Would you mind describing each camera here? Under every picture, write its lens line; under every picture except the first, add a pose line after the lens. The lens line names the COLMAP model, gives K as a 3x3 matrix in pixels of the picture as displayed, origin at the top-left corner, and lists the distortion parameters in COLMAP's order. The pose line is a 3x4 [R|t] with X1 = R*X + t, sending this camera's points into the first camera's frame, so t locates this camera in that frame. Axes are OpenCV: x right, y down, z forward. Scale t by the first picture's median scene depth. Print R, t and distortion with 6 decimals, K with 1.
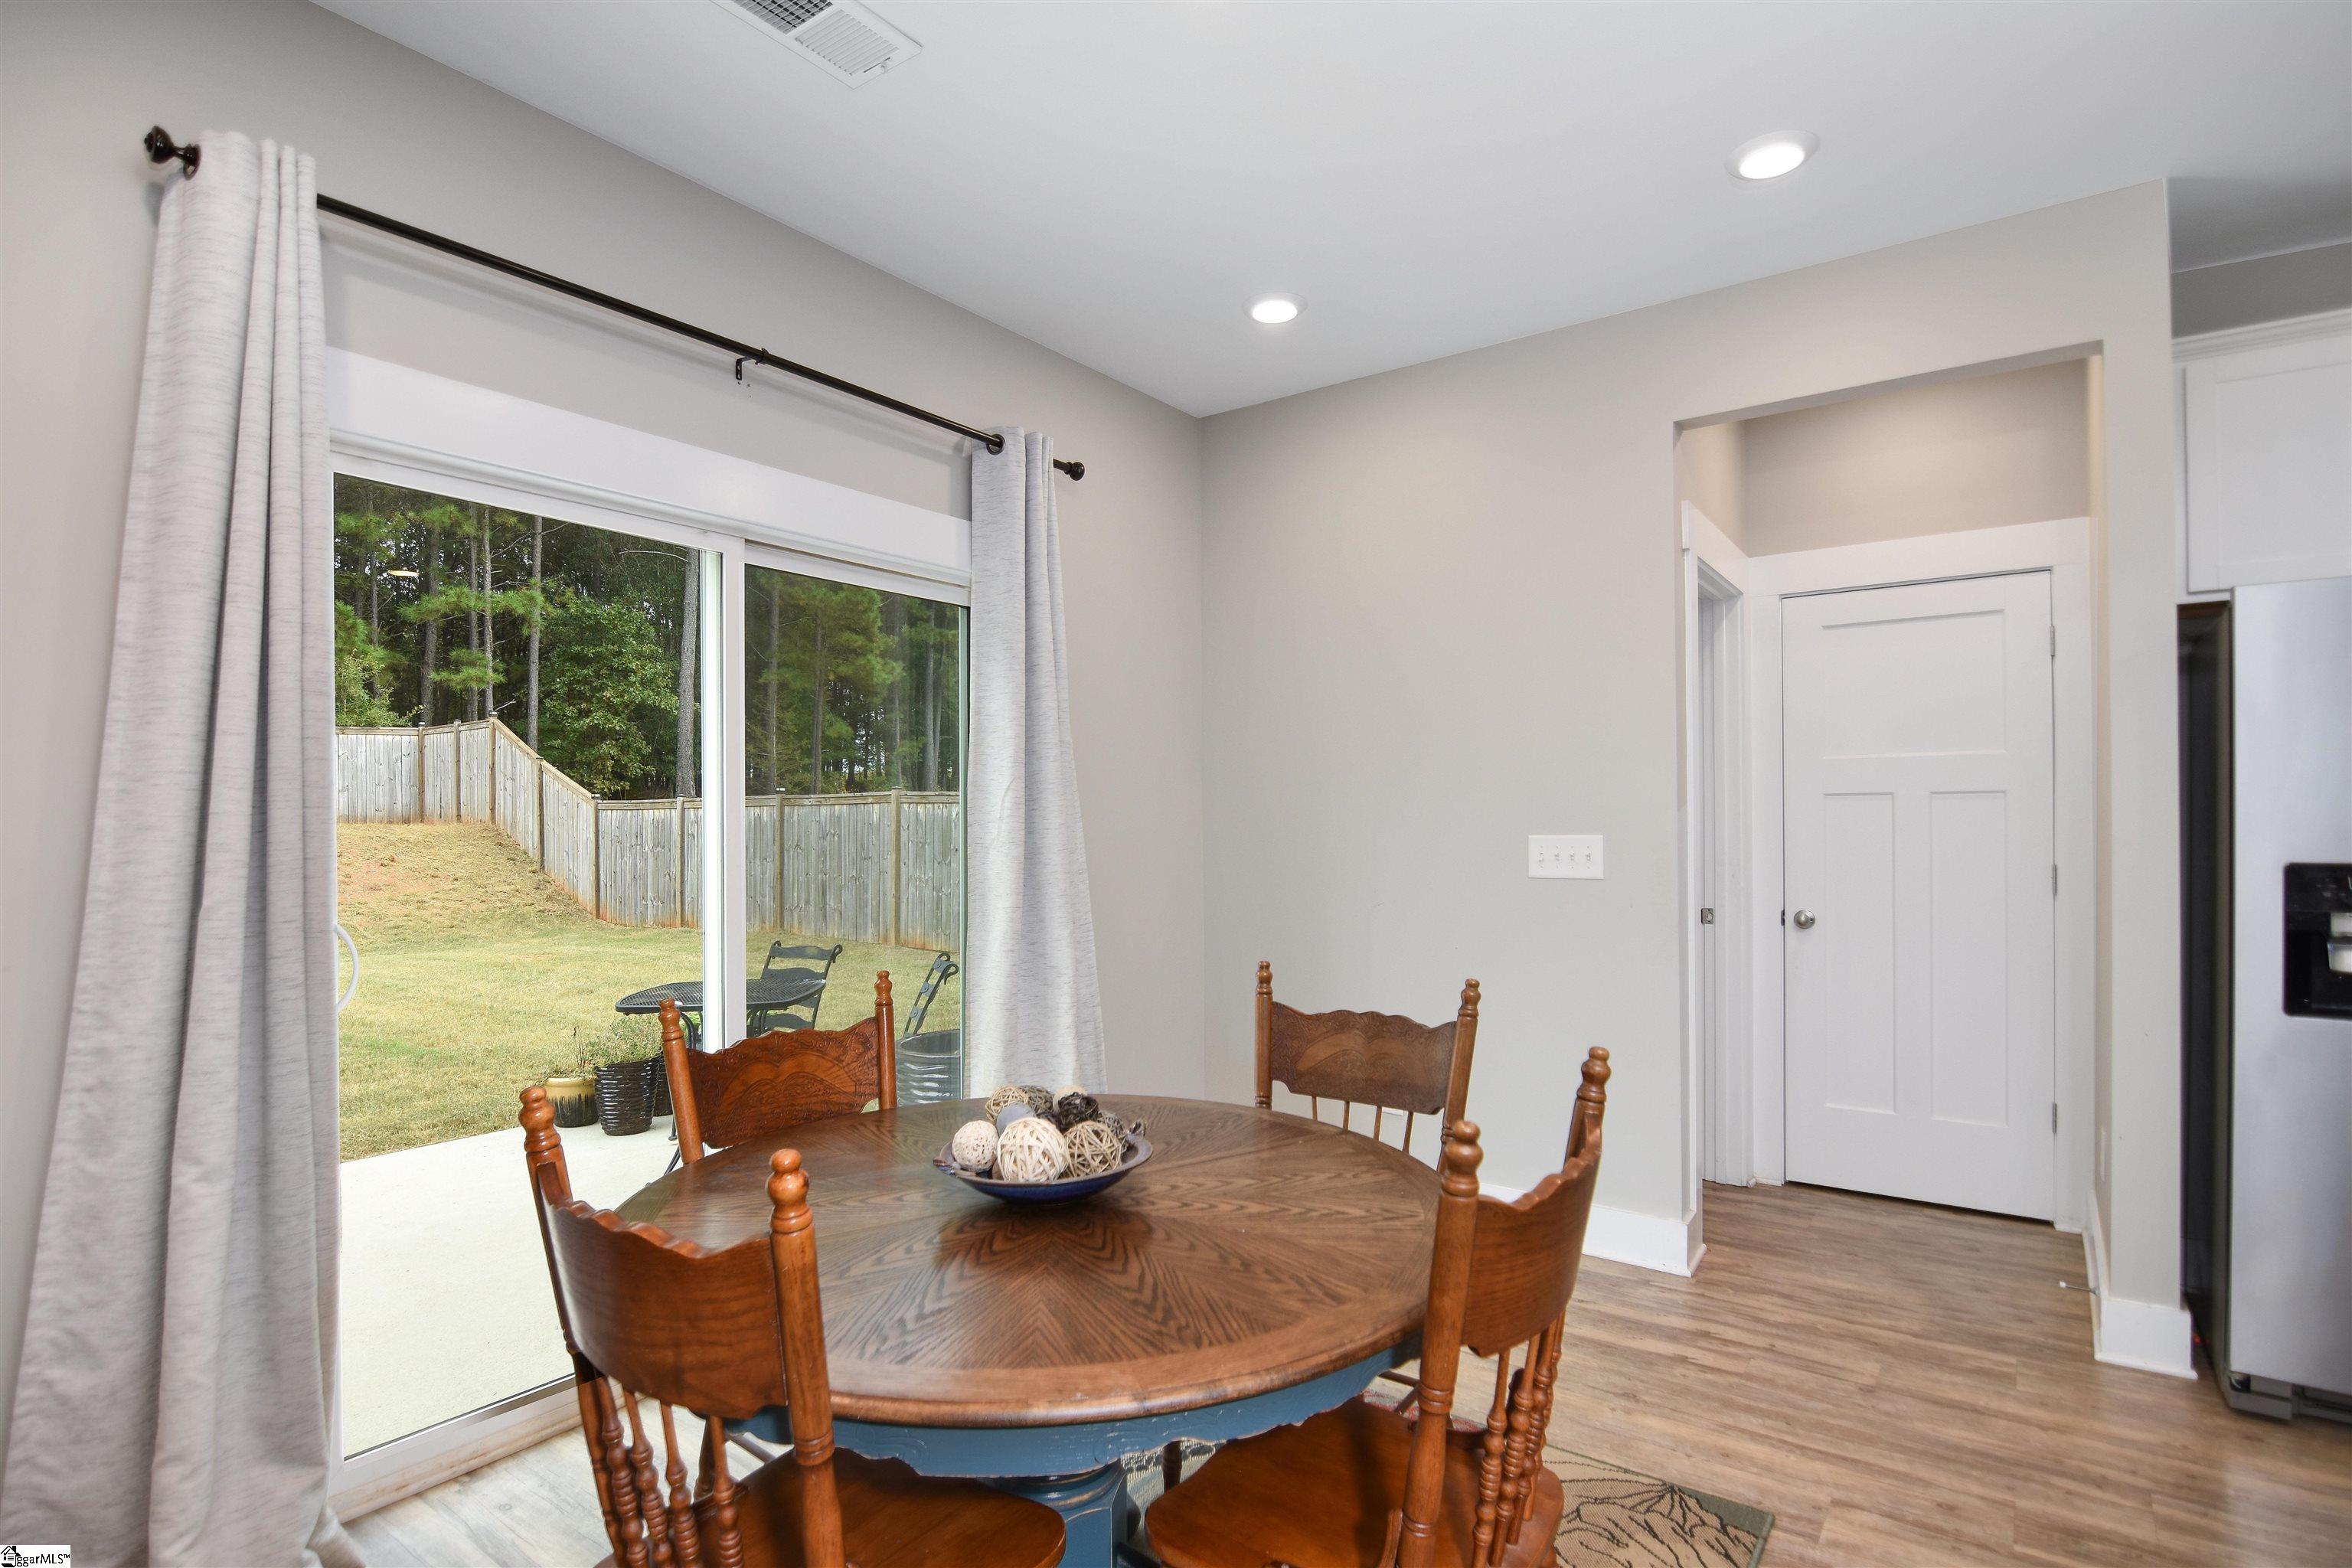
lens RADIAL K [[1160.9, 0, 1138.2], [0, 1160.9, 820.7], [0, 0, 1]] dist [-0.022963, 0.000011]
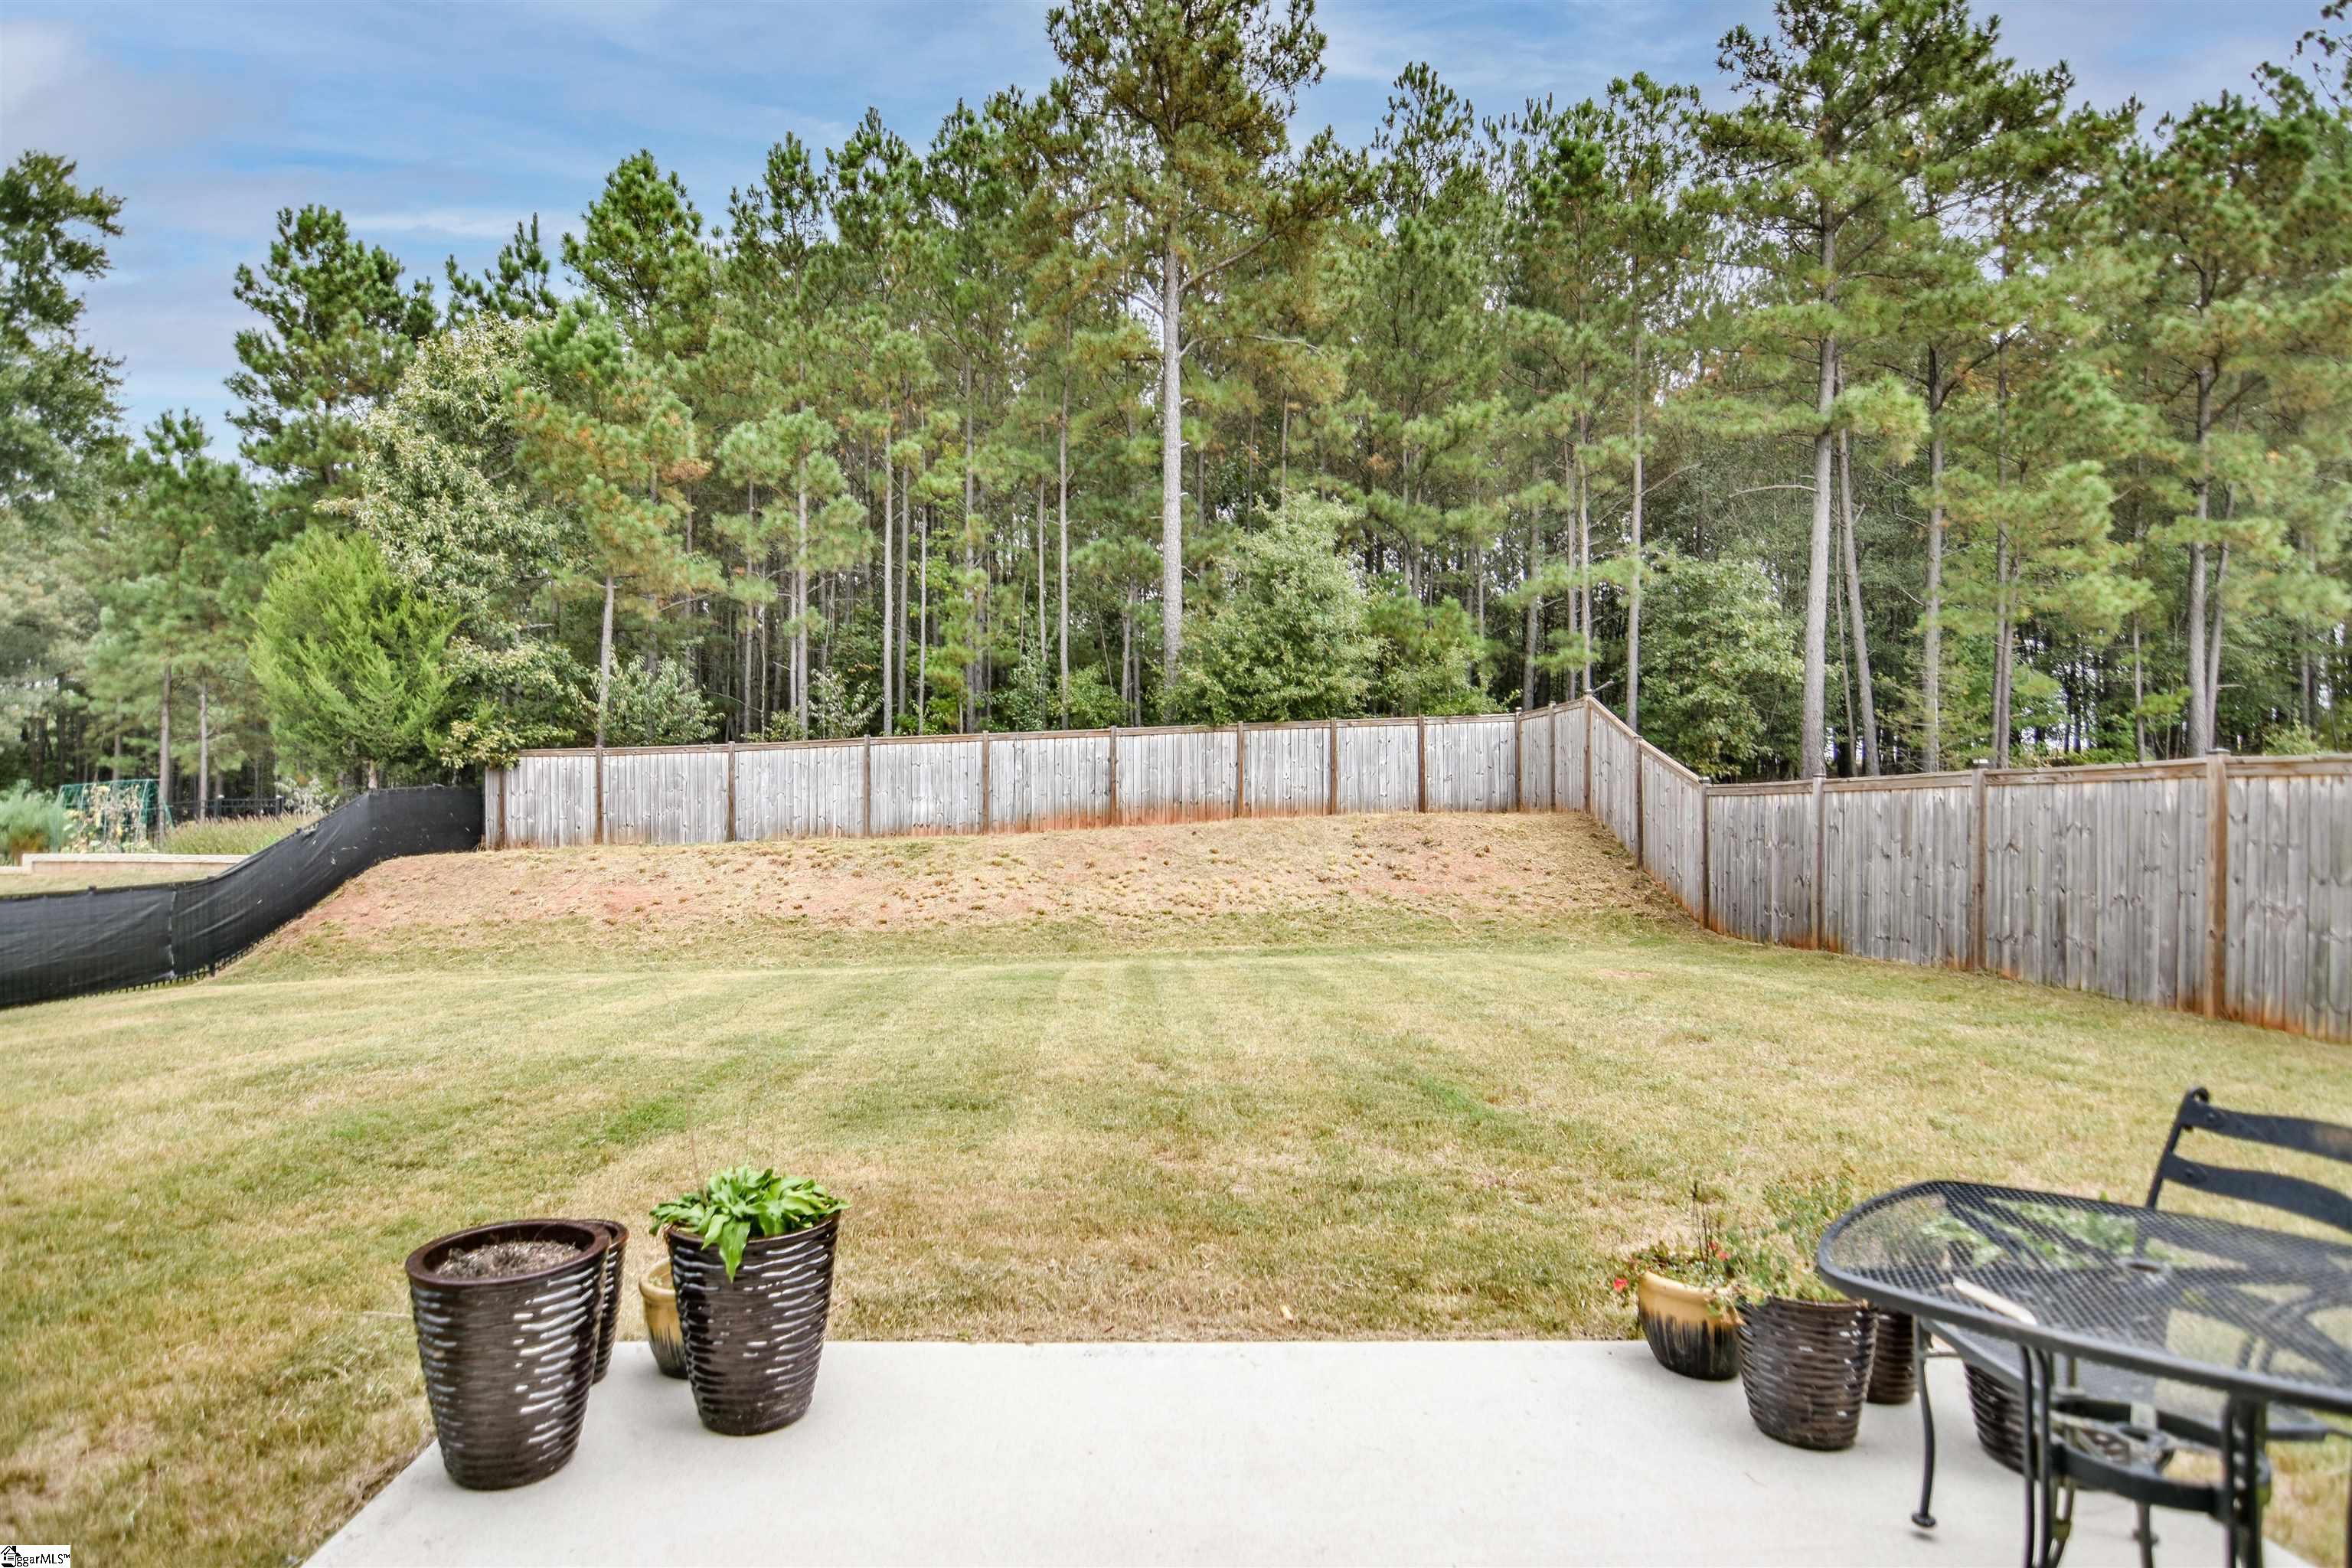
lens RADIAL K [[1160.9, 0, 1138.2], [0, 1160.9, 820.7], [0, 0, 1]] dist [-0.022963, 0.000011]
pose [[0.631515, 0.006863, -0.775333, -0.063986], [-0.002524, 0.999974, 0.006796, 0.002703], [0.775359, -0.002335, 0.631516, 0.124129]]
